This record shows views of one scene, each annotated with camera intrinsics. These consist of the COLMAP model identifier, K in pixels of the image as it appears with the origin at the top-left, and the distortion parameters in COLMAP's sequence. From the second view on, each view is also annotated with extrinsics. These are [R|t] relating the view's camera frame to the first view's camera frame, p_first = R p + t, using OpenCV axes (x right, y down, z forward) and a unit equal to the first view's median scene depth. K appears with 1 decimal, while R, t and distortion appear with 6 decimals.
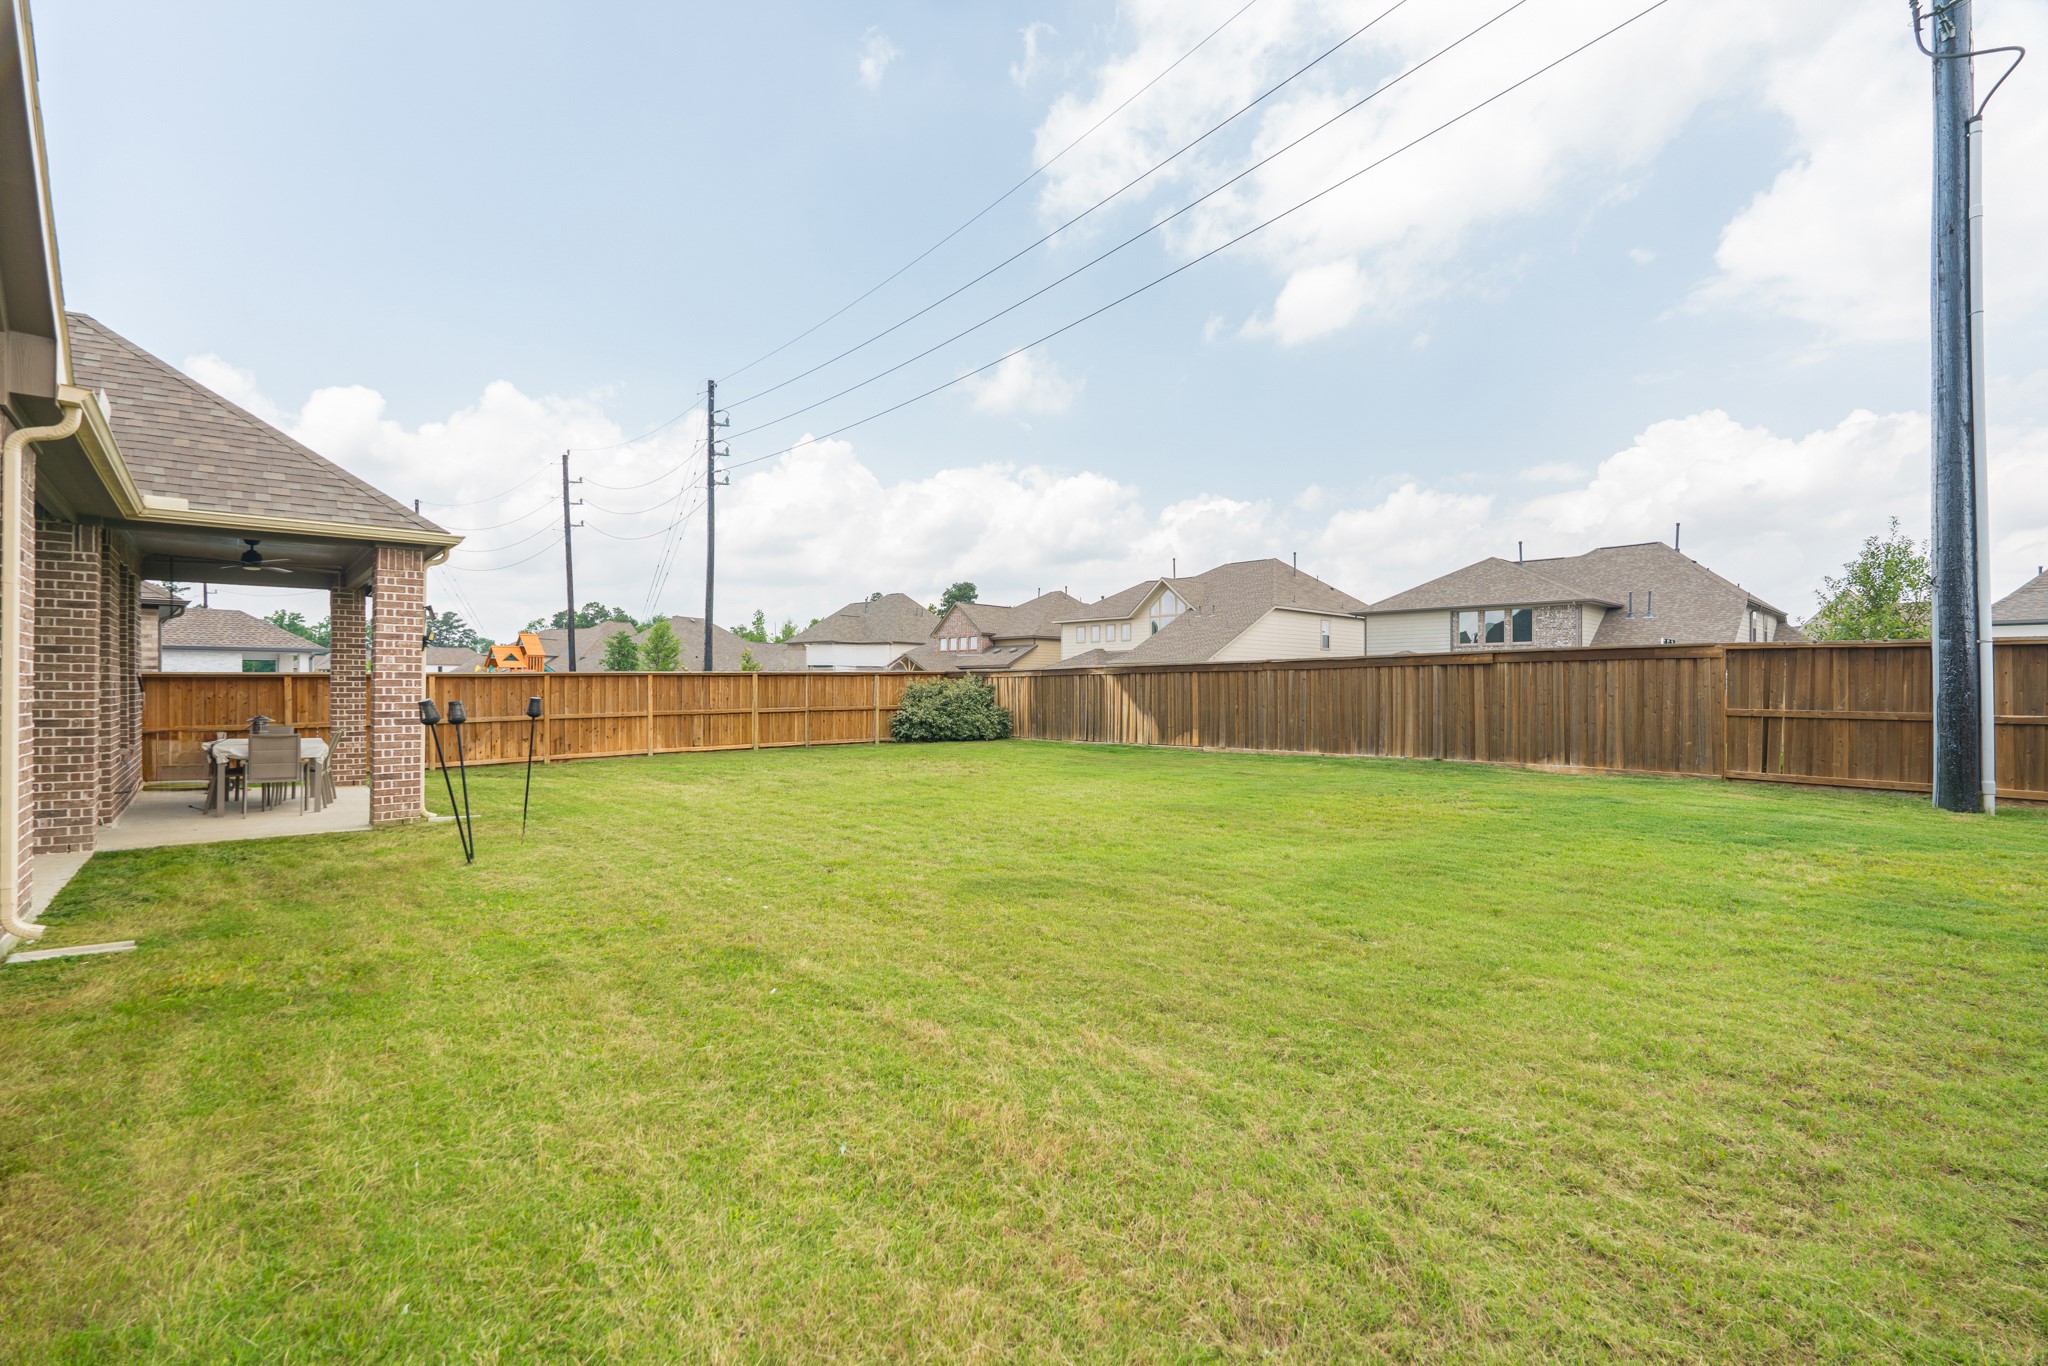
lens RADIAL K [[912.7, 0, 1024.0], [0, 912.7, 683.0], [0, 0, 1]] dist [-0.001963, -0.000095]
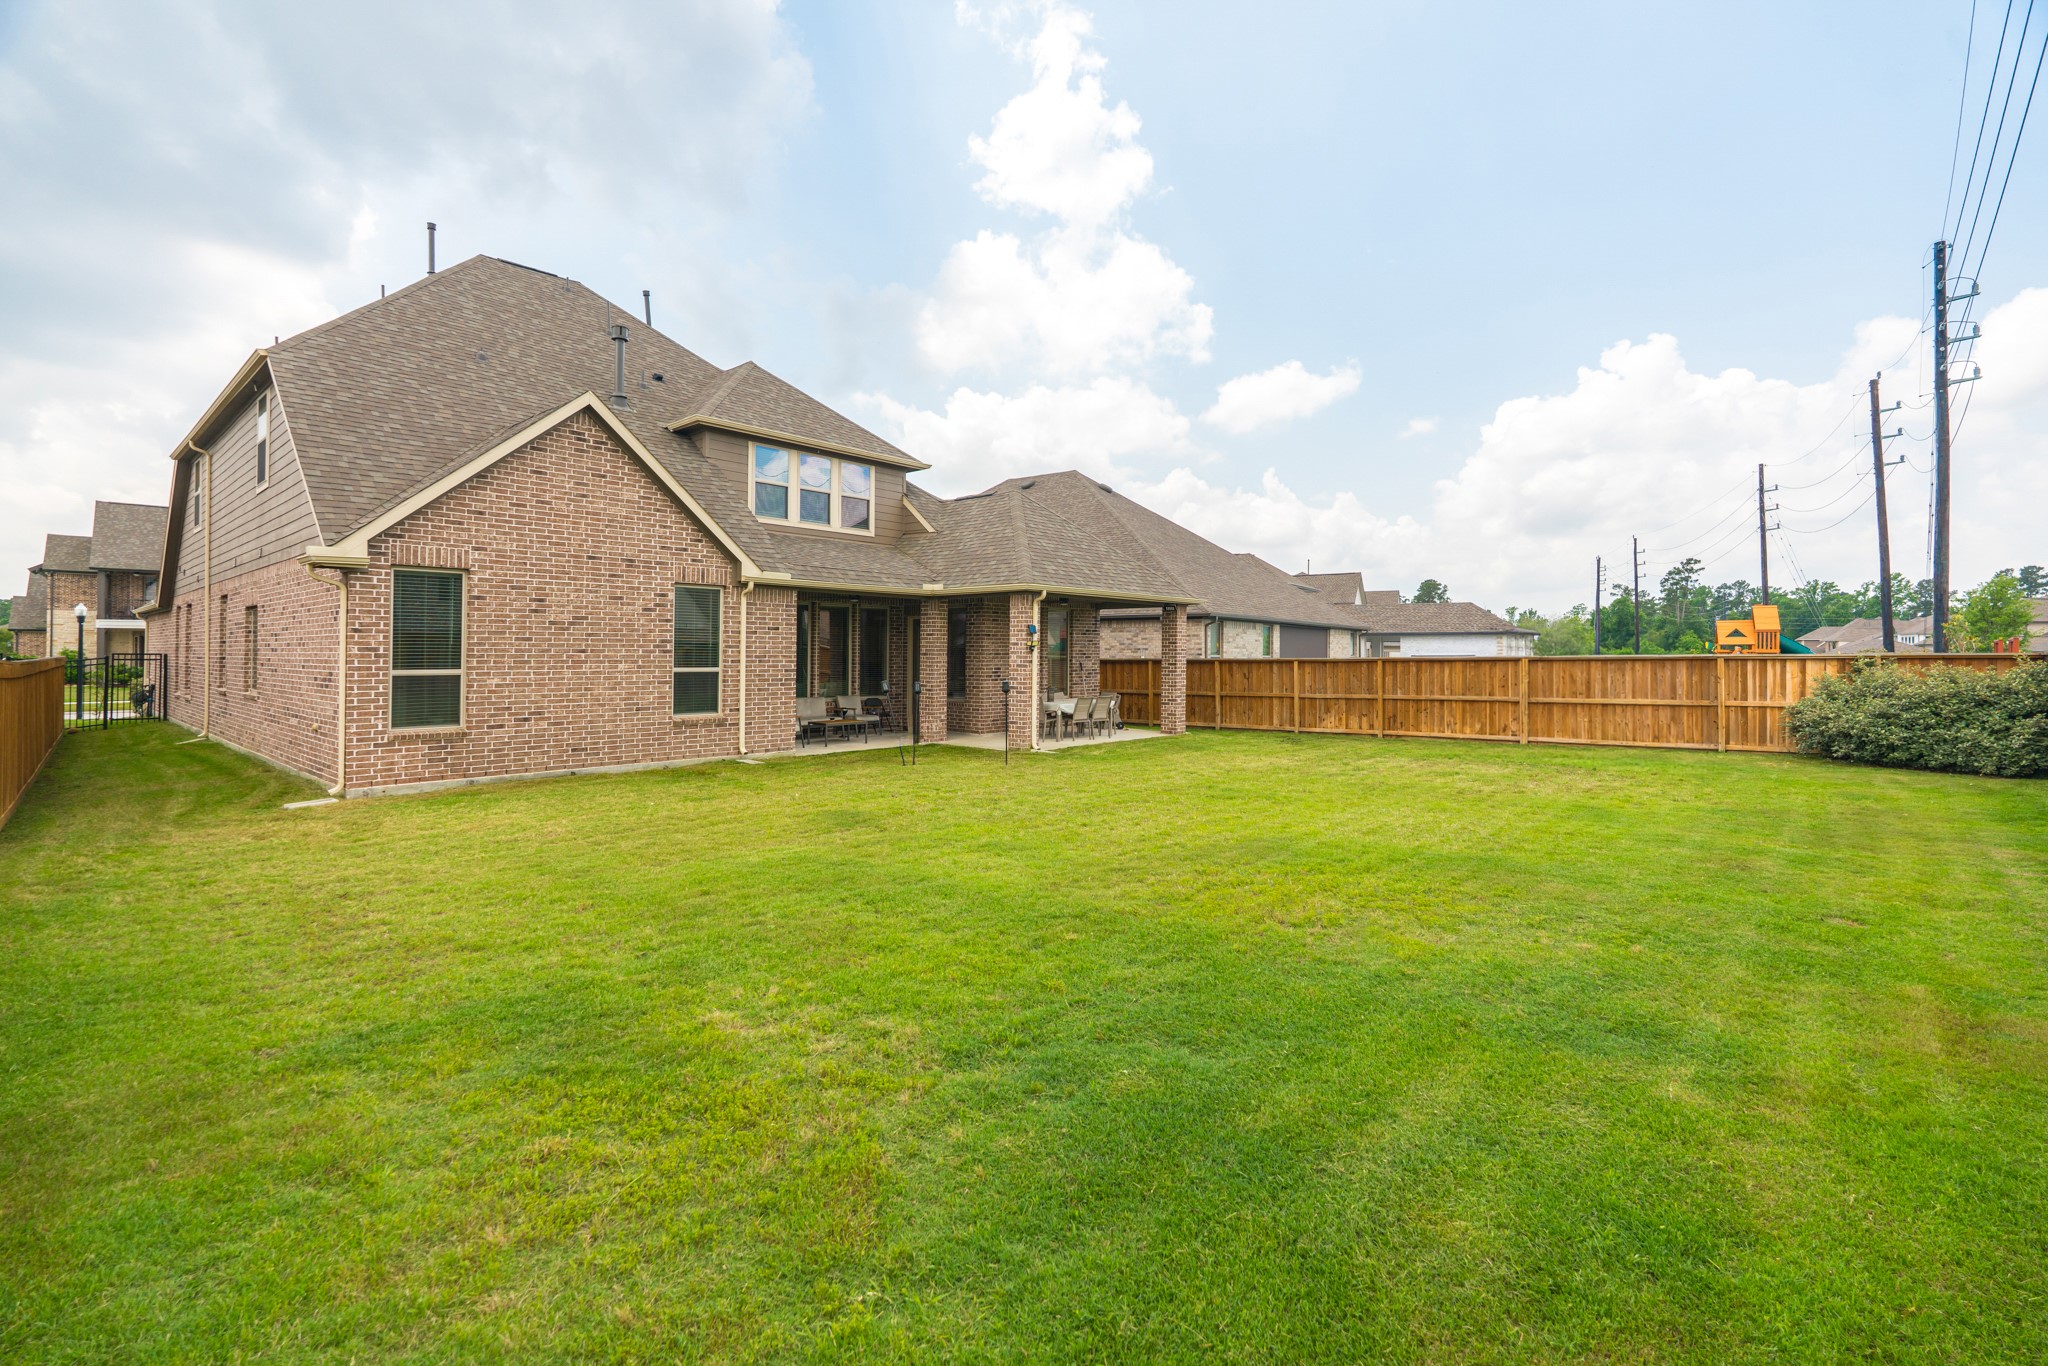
lens RADIAL K [[935.5, 0, 1014.2], [0, 935.5, 654.4], [0, 0, 1]] dist [0.000250, 0.000057]
pose [[0.132190, 0.001021, -0.991224, 1.146666], [-0.003426, 0.999994, 0.000573, -0.030936], [0.991218, 0.003320, 0.132193, 0.742429]]
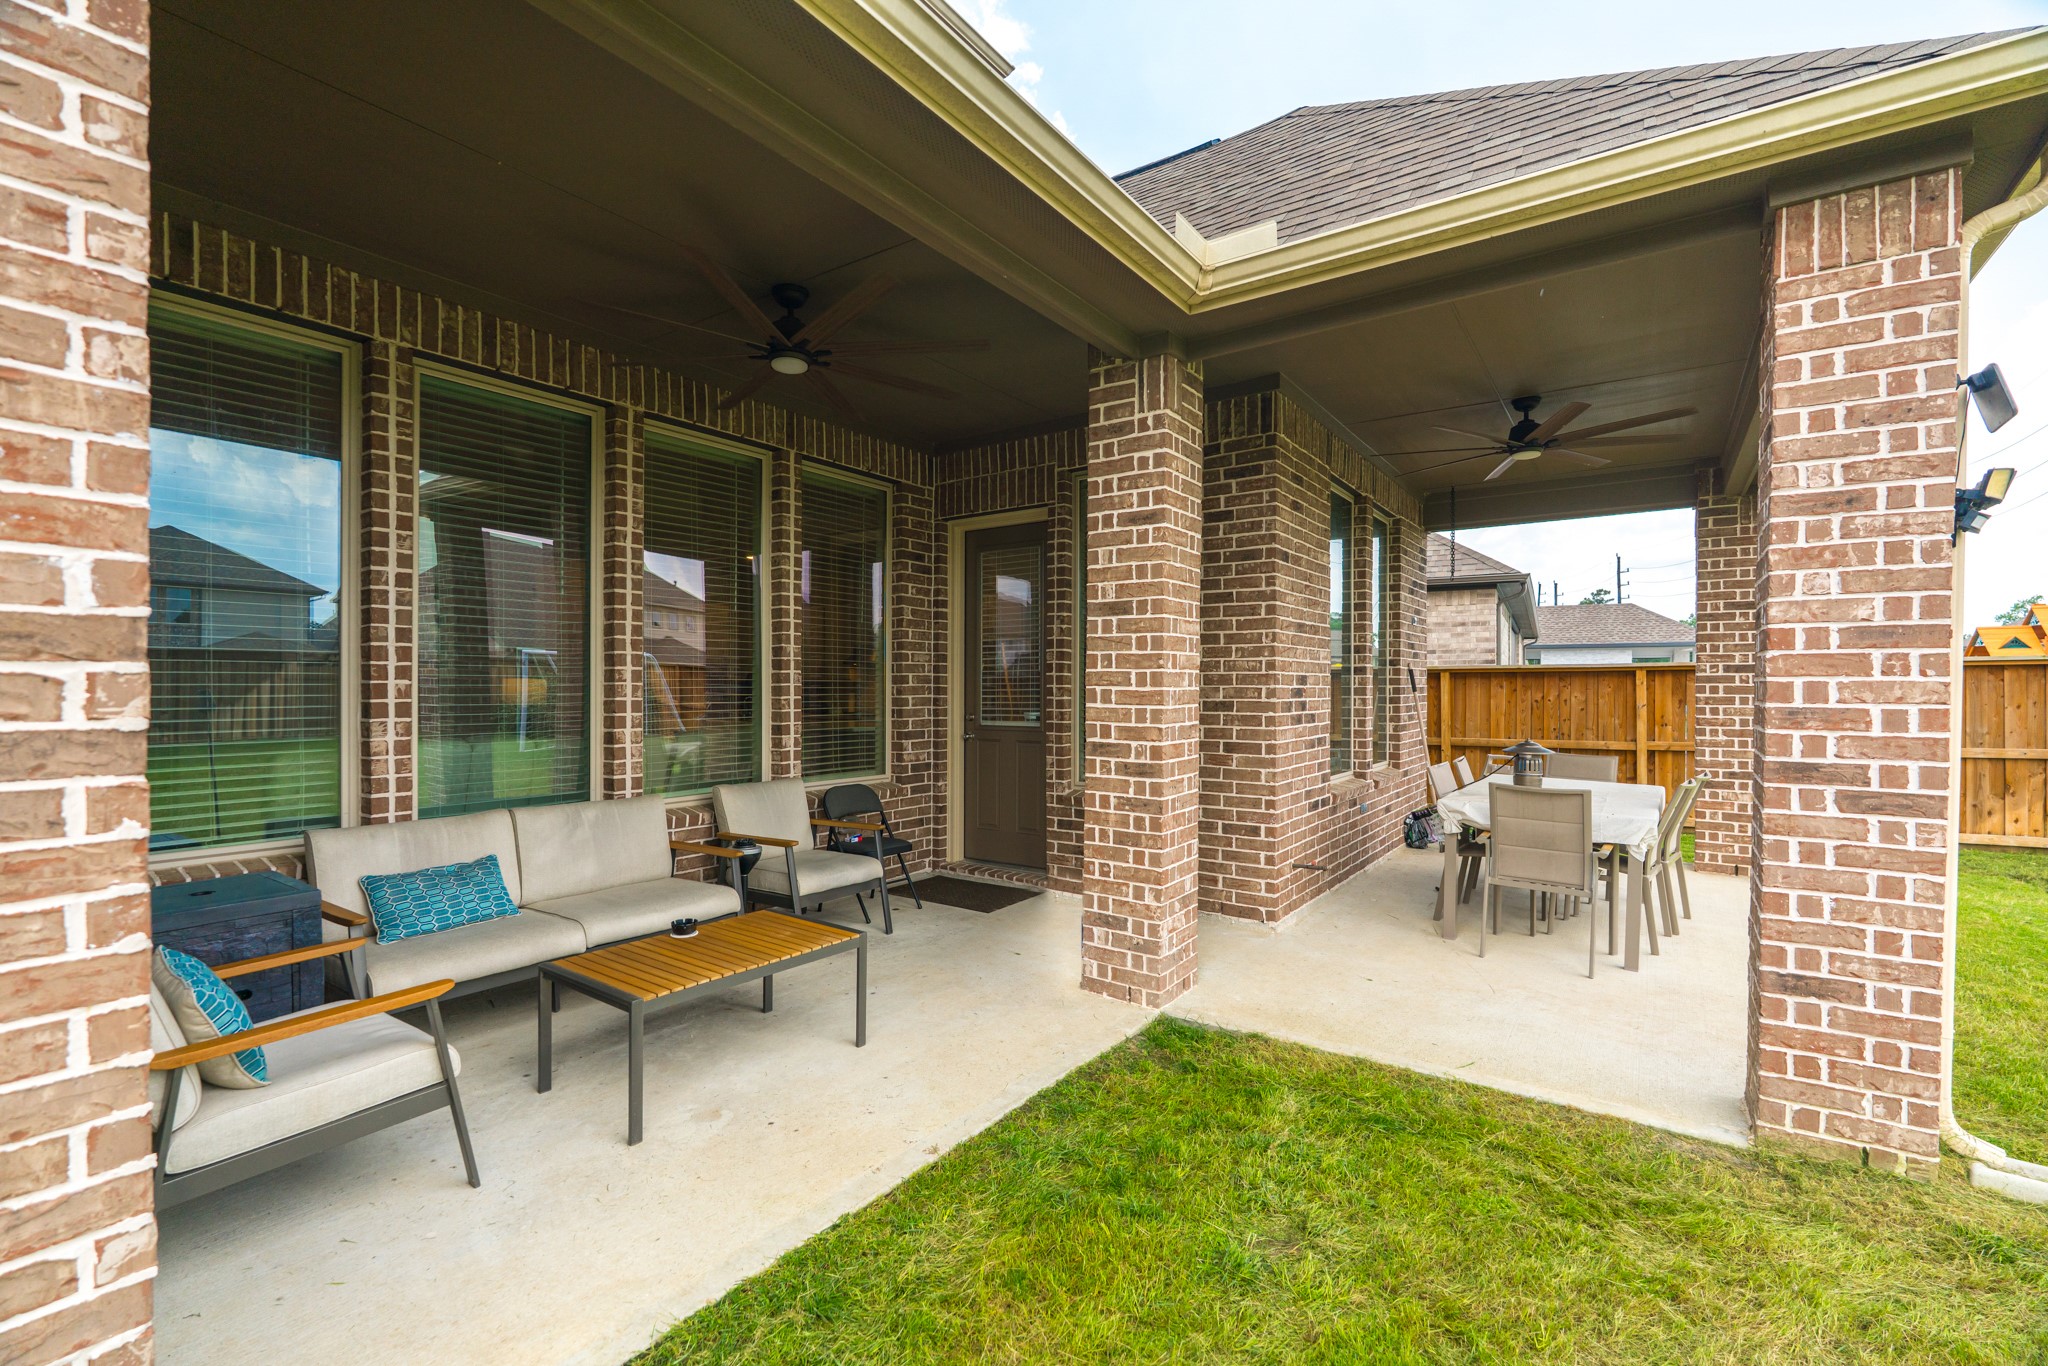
lens RADIAL K [[883.8, 0, 1027.3], [0, 883.8, 694.8], [0, 0, 1]] dist [-0.004126, -0.000366]
pose [[0.233909, 0.008523, -0.972221, -0.476705], [0.002267, 0.999954, 0.009312, 0.006276], [0.972256, -0.004382, 0.233879, 0.681537]]
